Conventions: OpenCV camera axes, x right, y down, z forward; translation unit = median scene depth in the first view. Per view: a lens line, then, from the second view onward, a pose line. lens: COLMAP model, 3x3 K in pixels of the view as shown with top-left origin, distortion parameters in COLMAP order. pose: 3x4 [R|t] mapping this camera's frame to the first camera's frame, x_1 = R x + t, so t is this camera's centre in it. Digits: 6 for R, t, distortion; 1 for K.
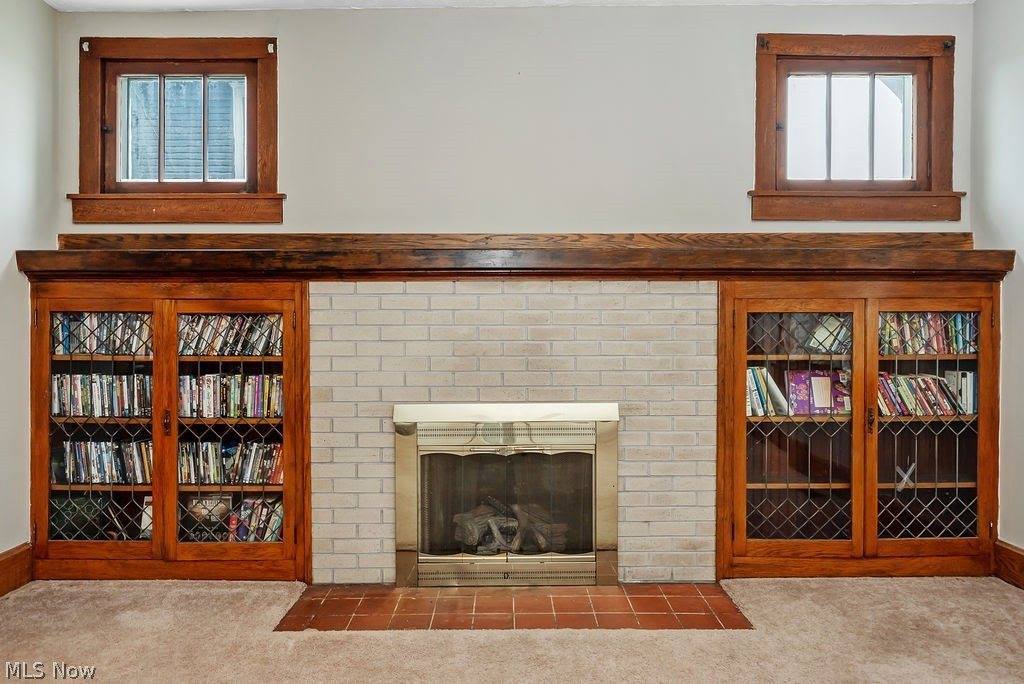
lens RADIAL K [[657.9, 0, 514.9], [0, 657.9, 338.7], [0, 0, 1]] dist [0.001880, -0.002217]
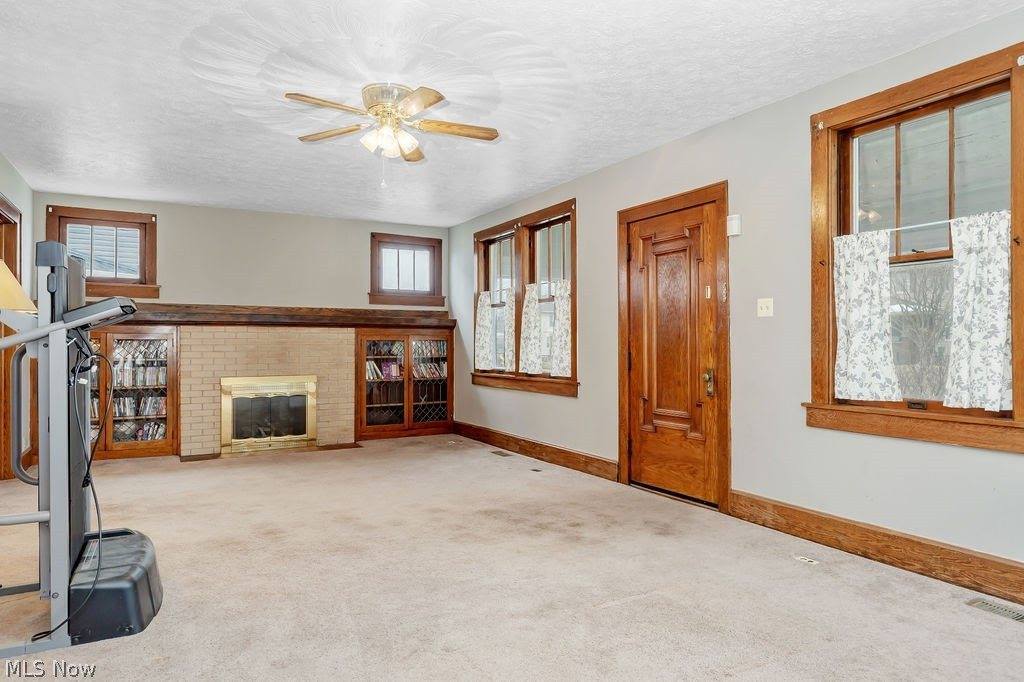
lens RADIAL K [[657.9, 0, 517.0], [0, 657.9, 344.3], [0, 0, 1]] dist [0.001880, -0.002217]
pose [[0.882597, 0.001034, 0.470129, -0.351565], [0.006474, 0.999876, -0.014353, 0.018693], [-0.470086, 0.015711, 0.882481, -1.601455]]
